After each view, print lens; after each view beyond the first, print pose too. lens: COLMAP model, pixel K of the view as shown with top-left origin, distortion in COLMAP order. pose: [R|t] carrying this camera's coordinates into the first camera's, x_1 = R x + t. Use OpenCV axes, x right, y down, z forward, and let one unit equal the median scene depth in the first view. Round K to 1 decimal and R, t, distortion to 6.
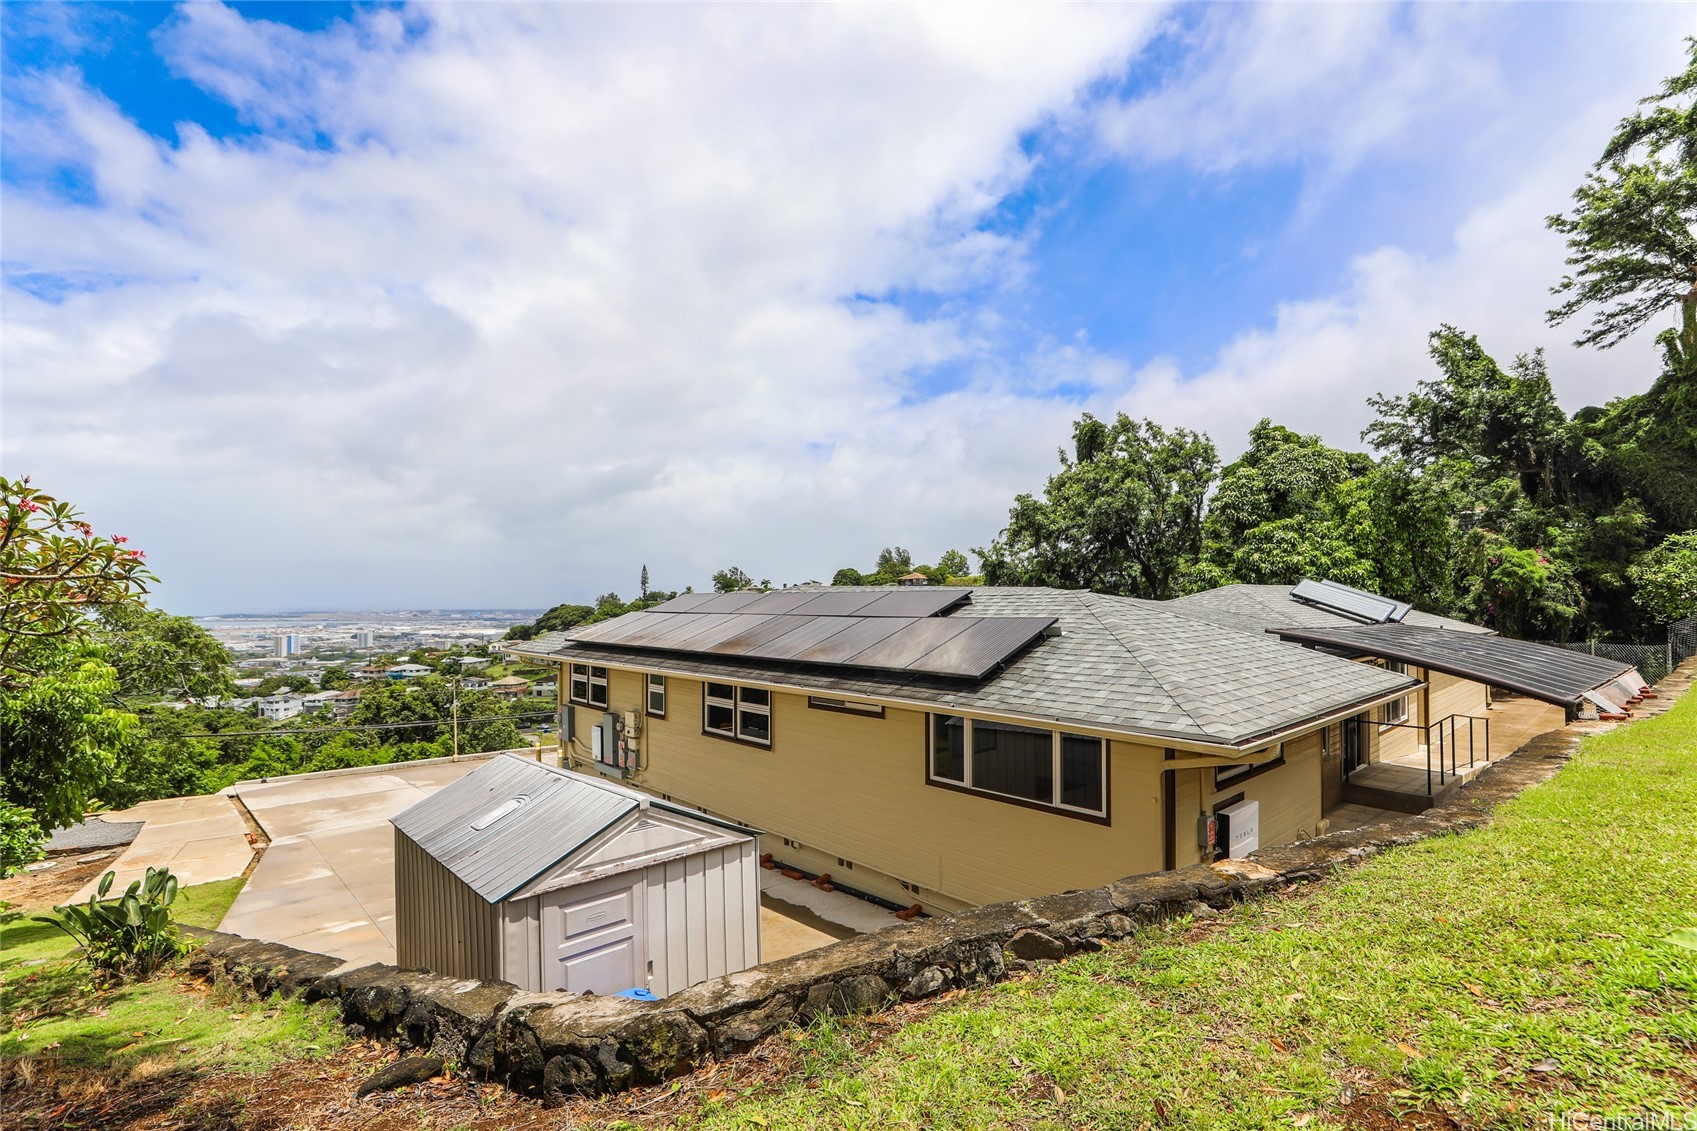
lens RADIAL K [[781.7, 0, 859.2], [0, 781.7, 596.8], [0, 0, 1]] dist [-0.013779, 0.001060]
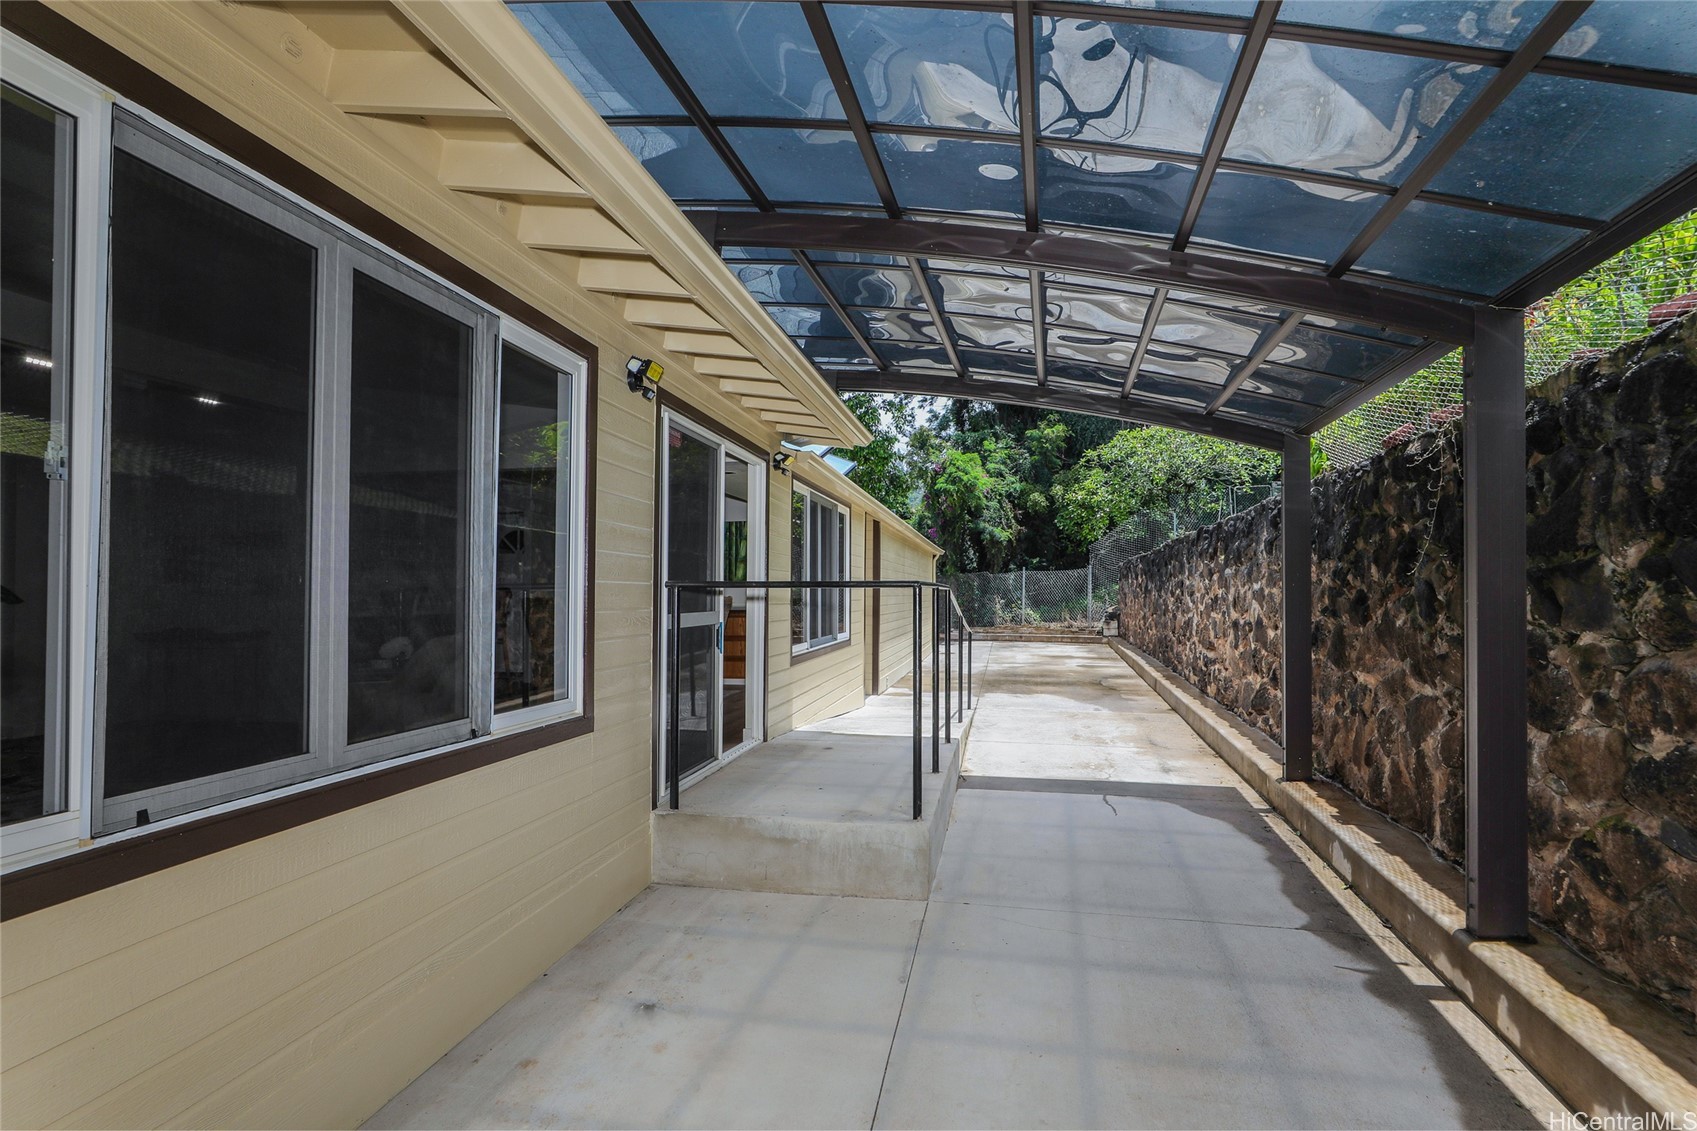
lens RADIAL K [[781.7, 0, 859.2], [0, 781.7, 596.8], [0, 0, 1]] dist [-0.013779, 0.001060]
pose [[0.809467, -0.006037, 0.587135, 0.279322], [0.004768, 0.999982, 0.003708, 0.086413], [-0.587147, -0.000202, 0.809481, 0.396522]]
